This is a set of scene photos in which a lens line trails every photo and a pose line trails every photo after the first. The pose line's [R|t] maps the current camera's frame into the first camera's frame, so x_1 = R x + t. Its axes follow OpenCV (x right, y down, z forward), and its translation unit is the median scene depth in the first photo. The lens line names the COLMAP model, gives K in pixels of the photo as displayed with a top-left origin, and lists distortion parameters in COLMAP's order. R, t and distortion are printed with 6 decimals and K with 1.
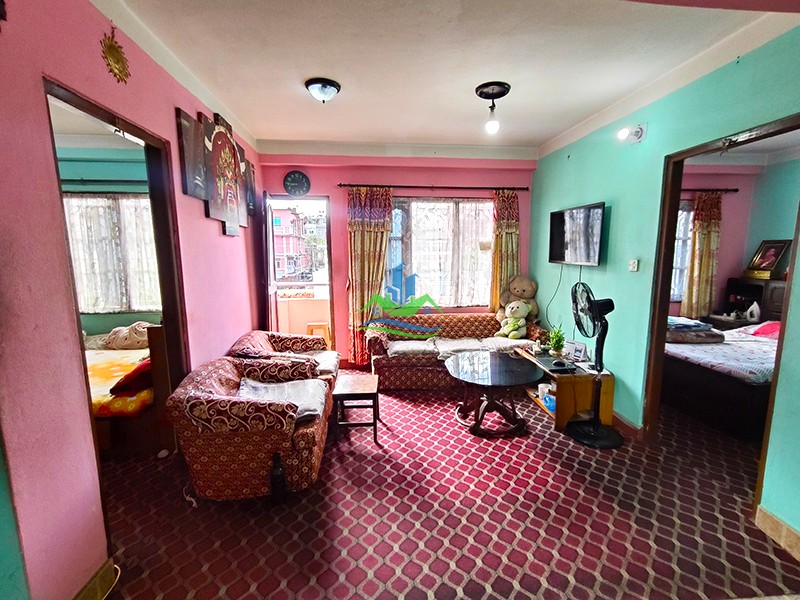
lens RADIAL K [[373.6, 0, 411.4], [0, 373.6, 307.3], [0, 0, 1]] dist [0.003933, 0.001042]
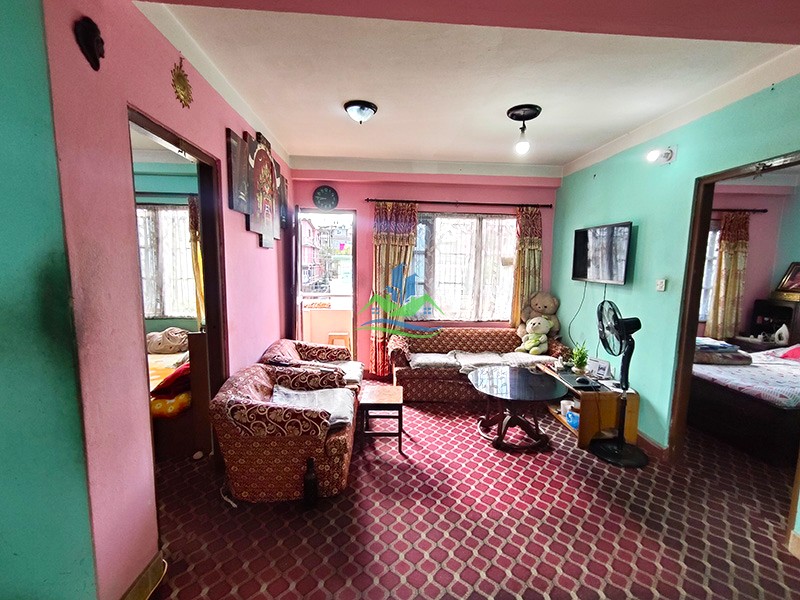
lens RADIAL K [[374.7, 0, 410.0], [0, 374.7, 311.3], [0, 0, 1]] dist [0.003146, 0.002059]
pose [[0.999064, 0.025563, -0.034906, -0.042530], [-0.026306, 0.999433, -0.020996, -0.002716], [0.034349, 0.021894, 0.999170, -0.029024]]
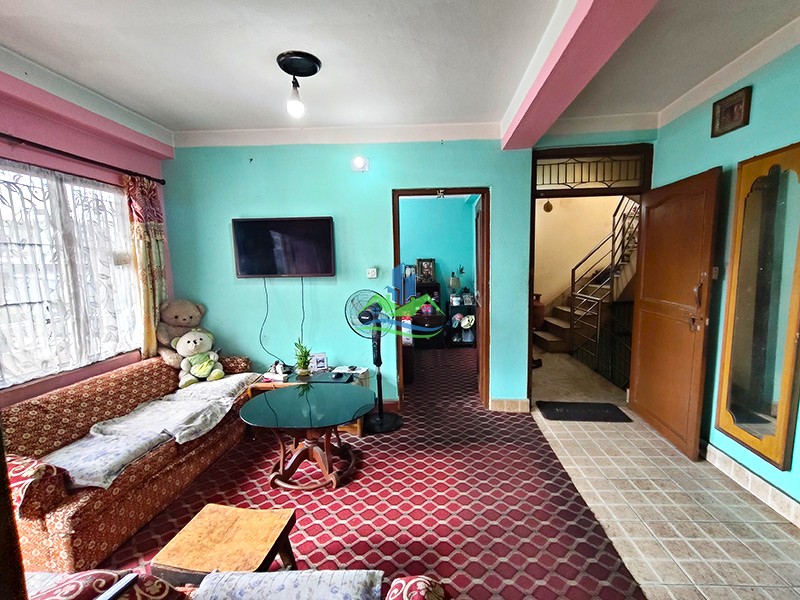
lens RADIAL K [[373.6, 0, 411.4], [0, 373.6, 307.3], [0, 0, 1]] dist [0.003933, 0.001042]
pose [[0.163263, -0.121294, 0.979098, -0.568385], [0.168209, 0.981305, 0.093519, -0.093513], [-0.972137, 0.149425, 0.180614, 0.659043]]
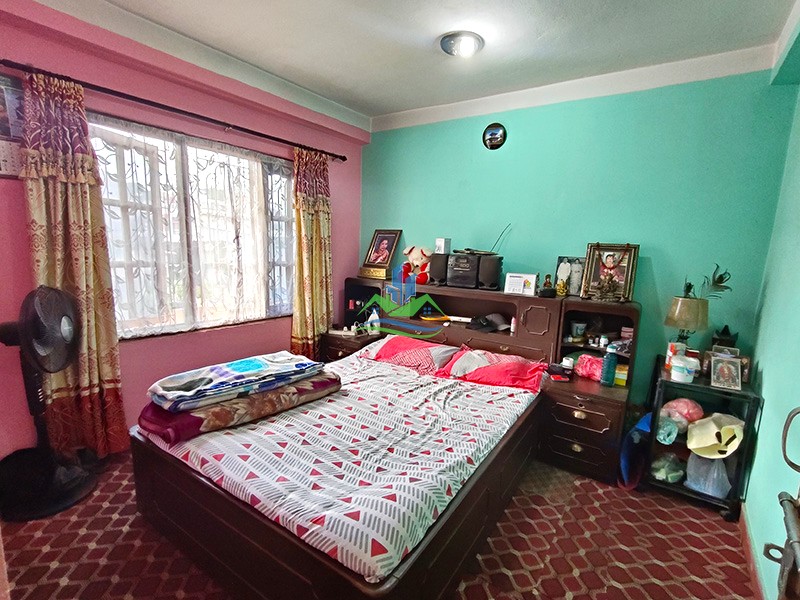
lens RADIAL K [[365.5, 0, 403.2], [0, 365.5, 309.6], [0, 0, 1]] dist [-0.009895, 0.000105]
pose [[0.684562, -0.090919, 0.723262, 0.654565], [0.070713, 0.995795, 0.058248, -0.082788], [-0.725516, 0.011270, 0.688113, 0.695833]]
